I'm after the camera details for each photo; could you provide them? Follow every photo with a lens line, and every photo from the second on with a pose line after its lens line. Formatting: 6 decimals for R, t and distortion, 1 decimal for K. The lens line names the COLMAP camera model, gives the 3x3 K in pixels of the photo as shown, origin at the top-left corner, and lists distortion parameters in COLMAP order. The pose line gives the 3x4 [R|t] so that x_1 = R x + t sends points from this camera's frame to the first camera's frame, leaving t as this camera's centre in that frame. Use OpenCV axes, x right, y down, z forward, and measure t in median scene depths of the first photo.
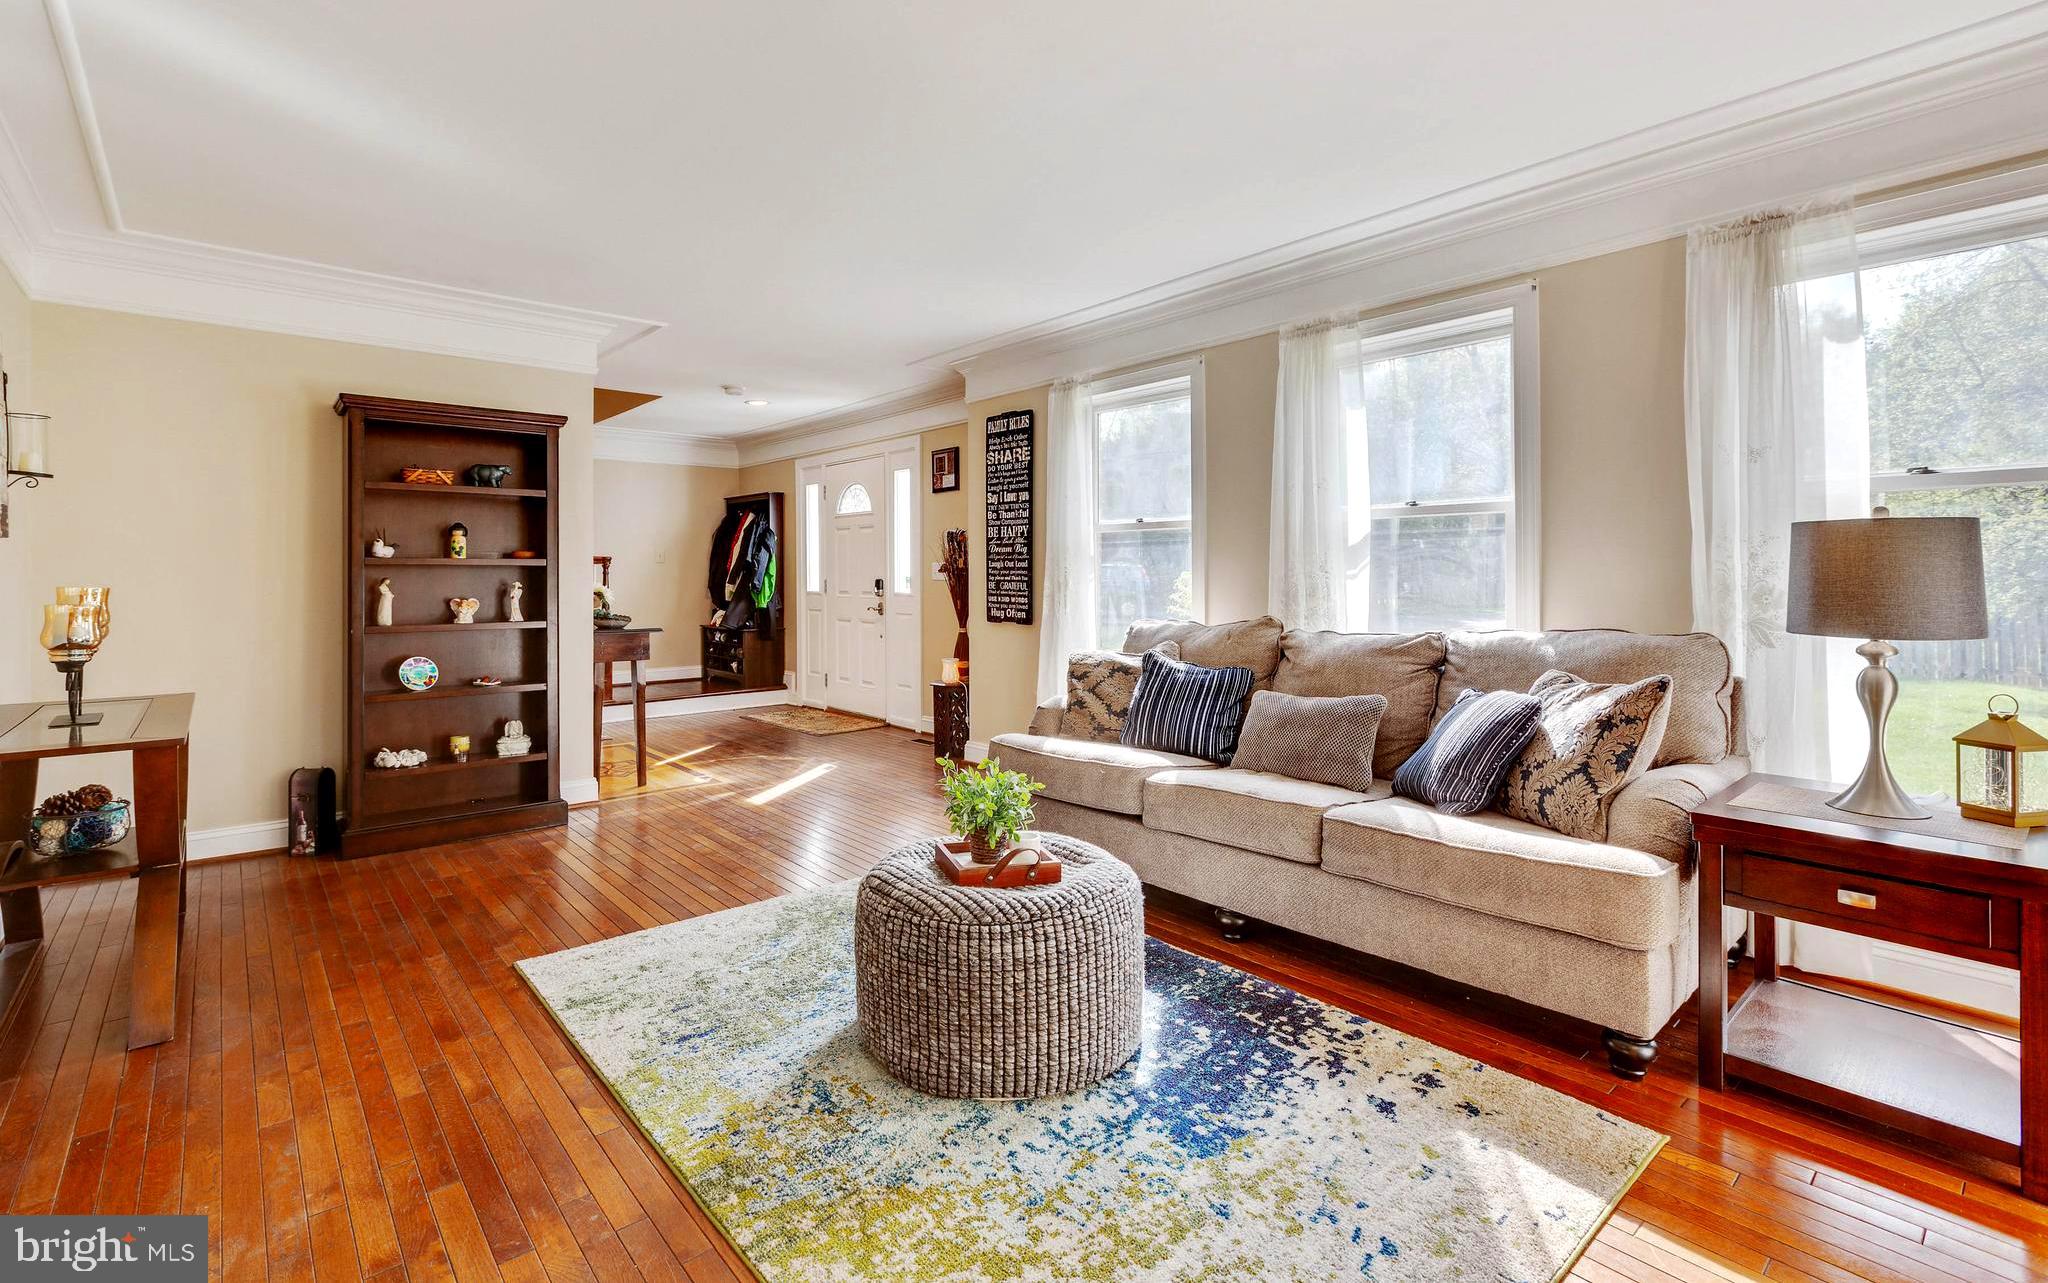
lens RADIAL K [[925.0, 0, 1027.2], [0, 925.0, 578.3], [0, 0, 1]] dist [-0.000659, 0.000351]
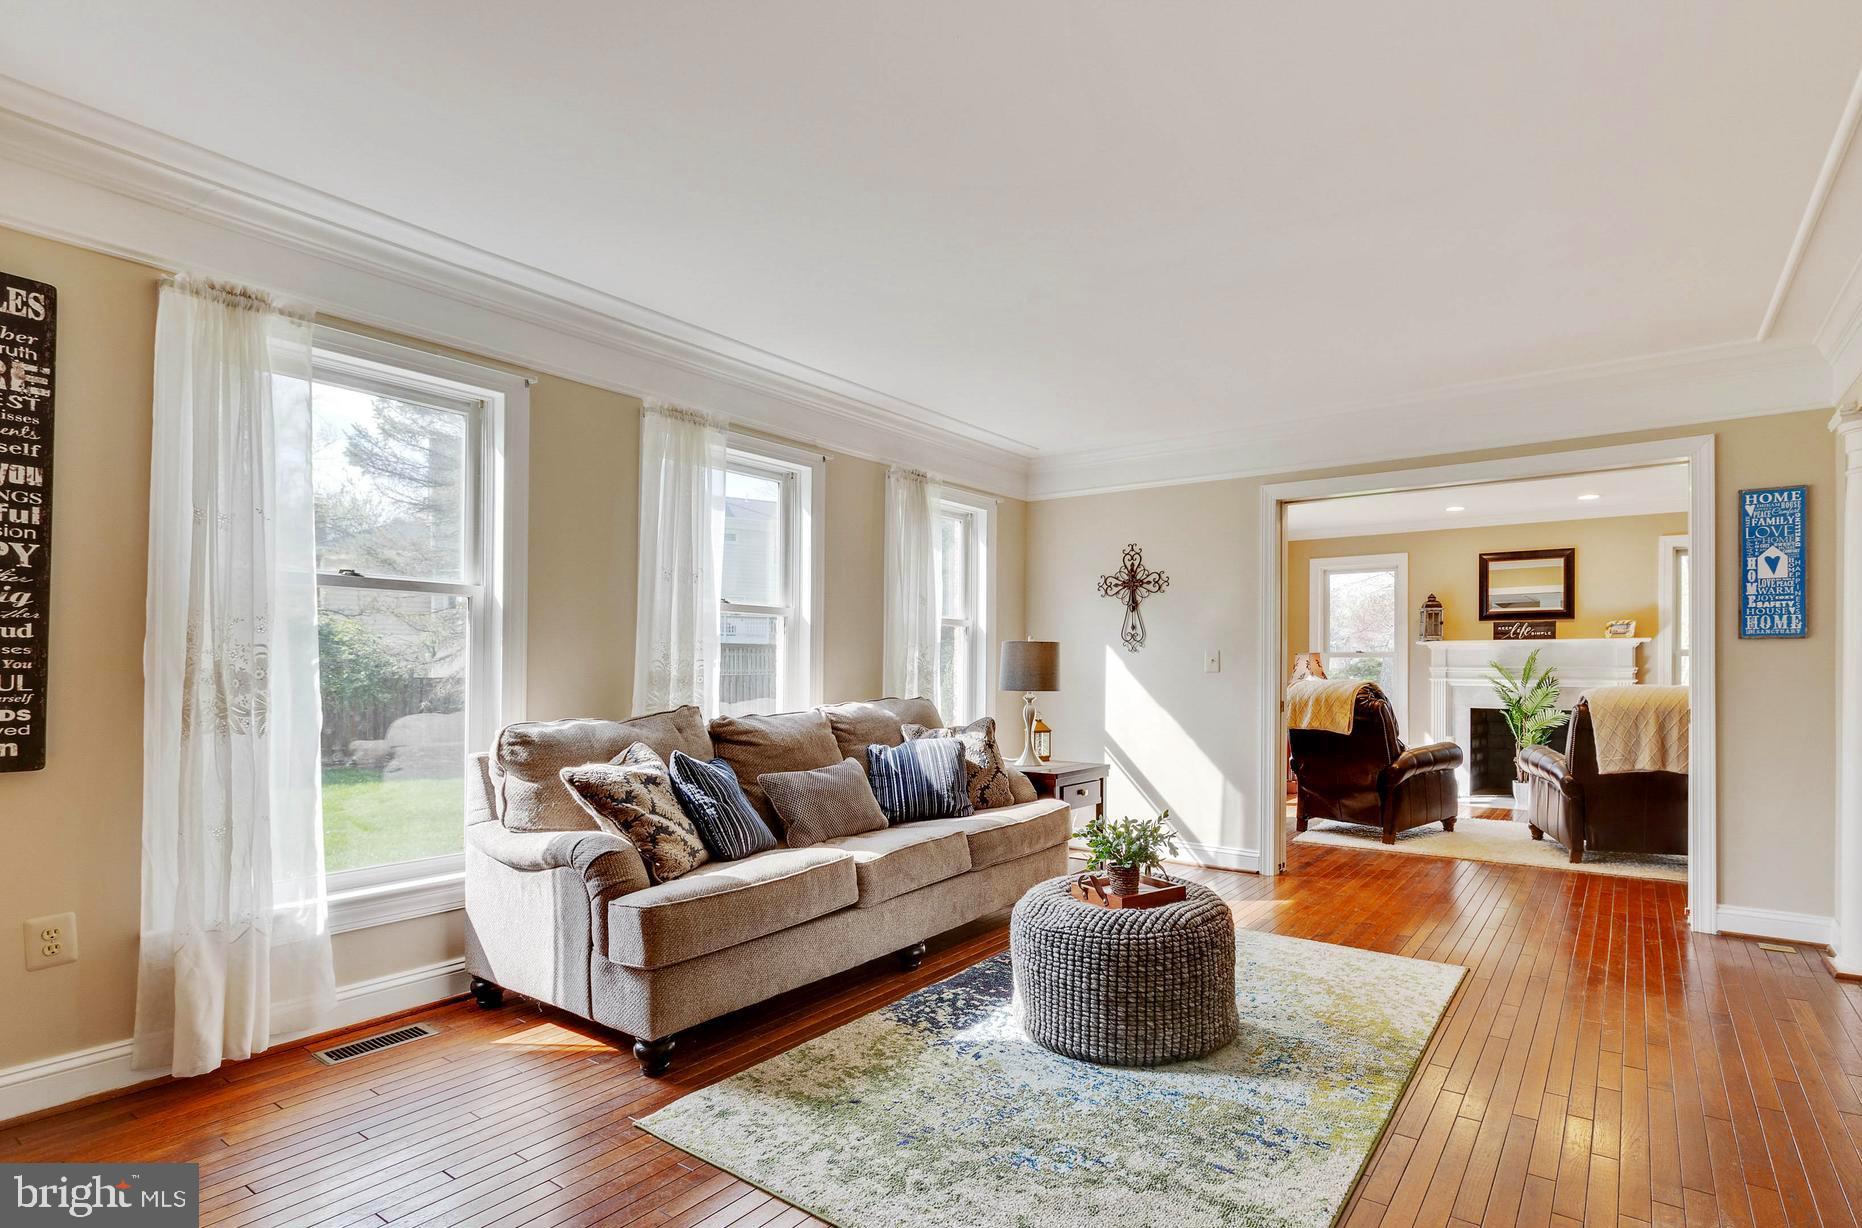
lens RADIAL K [[919.2, 0, 1018.2], [0, 919.2, 662.4], [0, 0, 1]] dist [-0.000133, -0.000194]
pose [[-0.258178, 0.004434, 0.966087, -0.660257], [-0.000659, 0.999988, -0.004765, 0.000927], [-0.966097, -0.001866, -0.258172, 0.806391]]
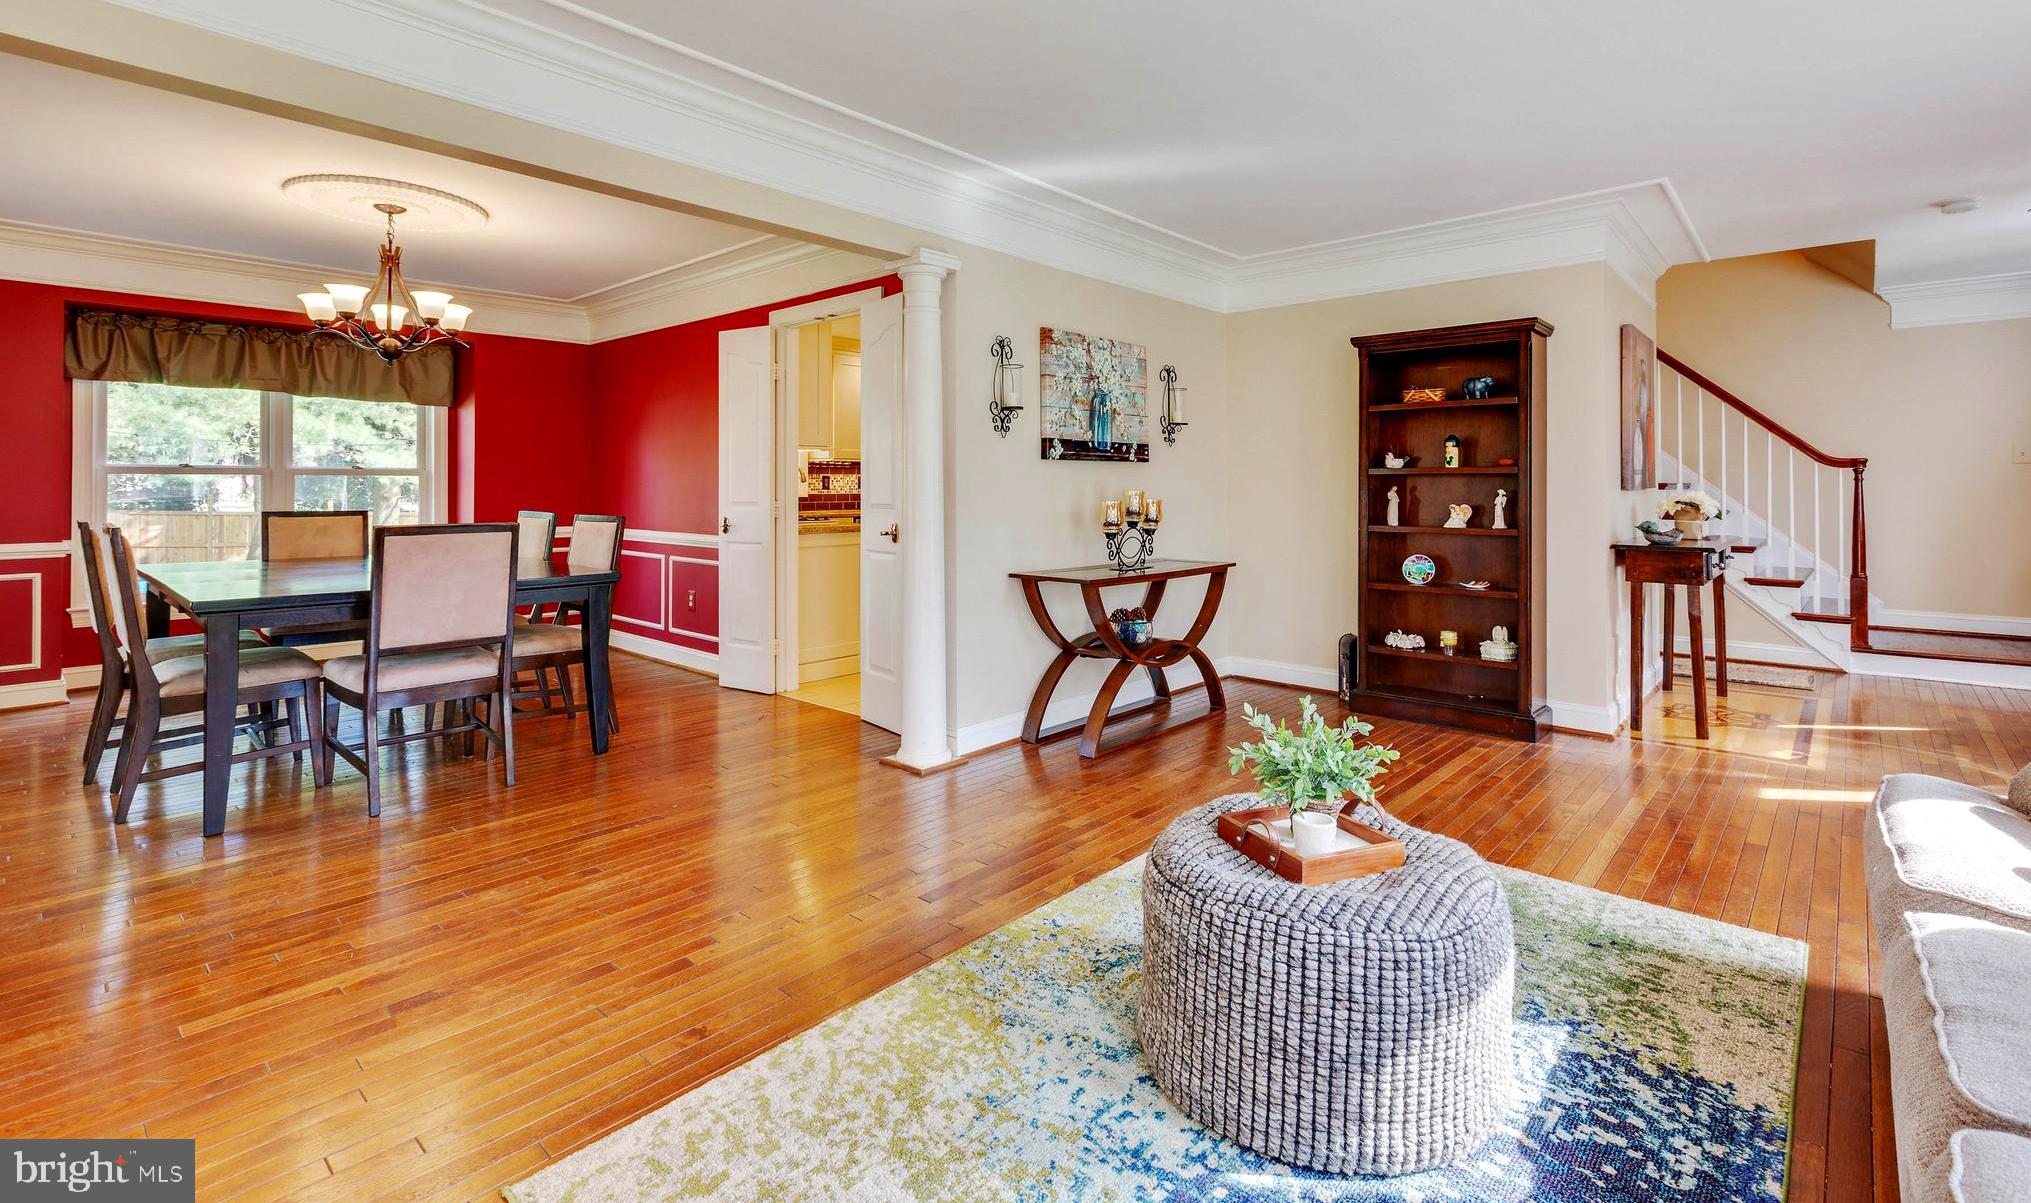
lens RADIAL K [[926.2, 0, 1011.2], [0, 926.2, 483.1], [0, 0, 1]] dist [0.006553, -0.001796]
pose [[0.107612, -0.000492, -0.994193, 0.408043], [-0.000134, 1.000000, -0.000510, -0.002905], [0.994193, 0.000189, 0.107612, 0.360979]]
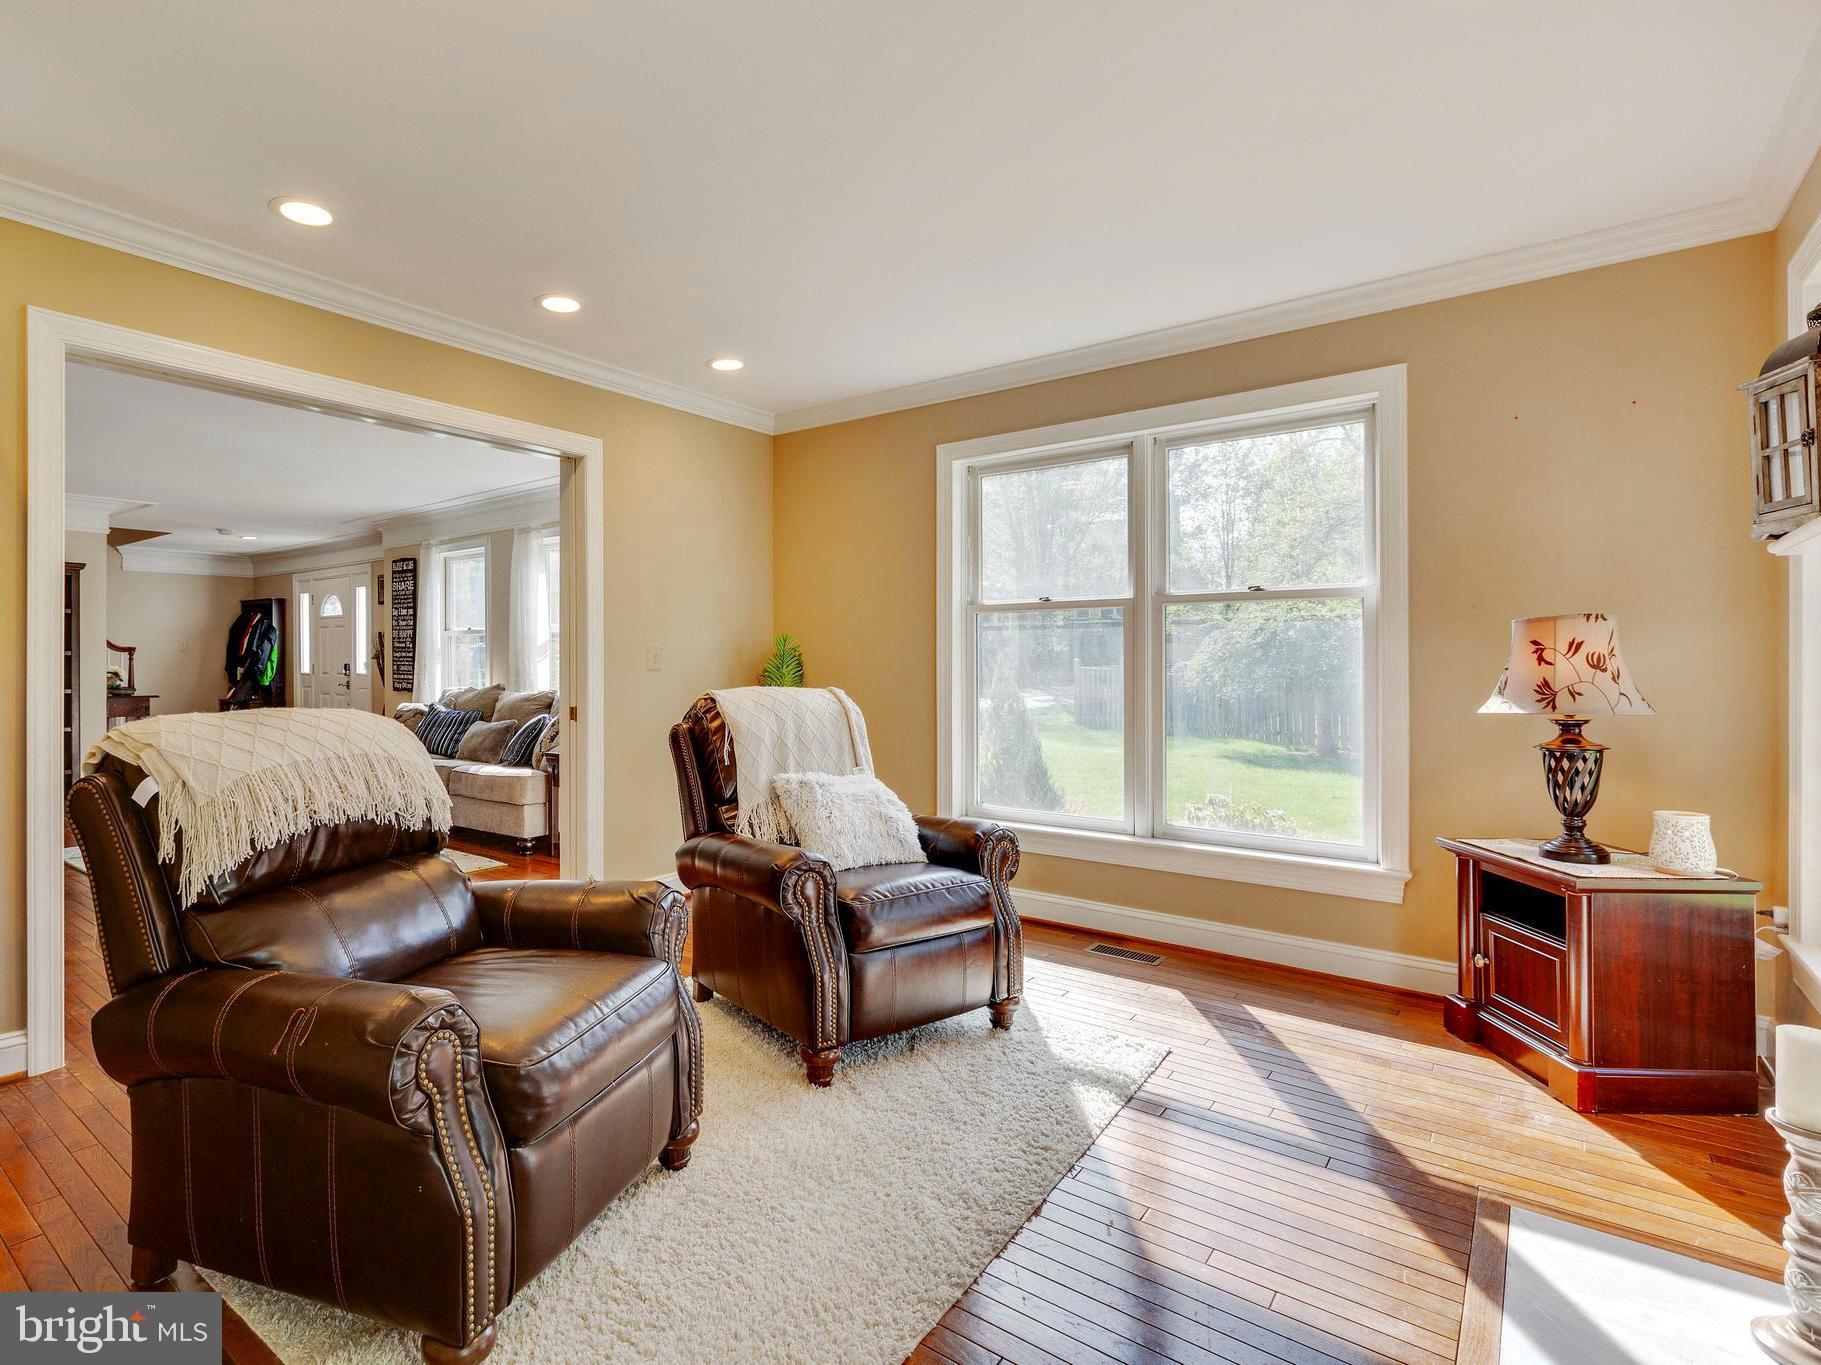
lens RADIAL K [[902.4, 0, 913.5], [0, 902.4, 679.9], [0, 0, 1]] dist [-0.051006, -0.000828]
pose [[0.965764, -0.001235, 0.259420, 0.531289], [-0.003000, 0.999869, 0.015929, 0.002054], [-0.259405, -0.016162, 0.965633, -0.850419]]
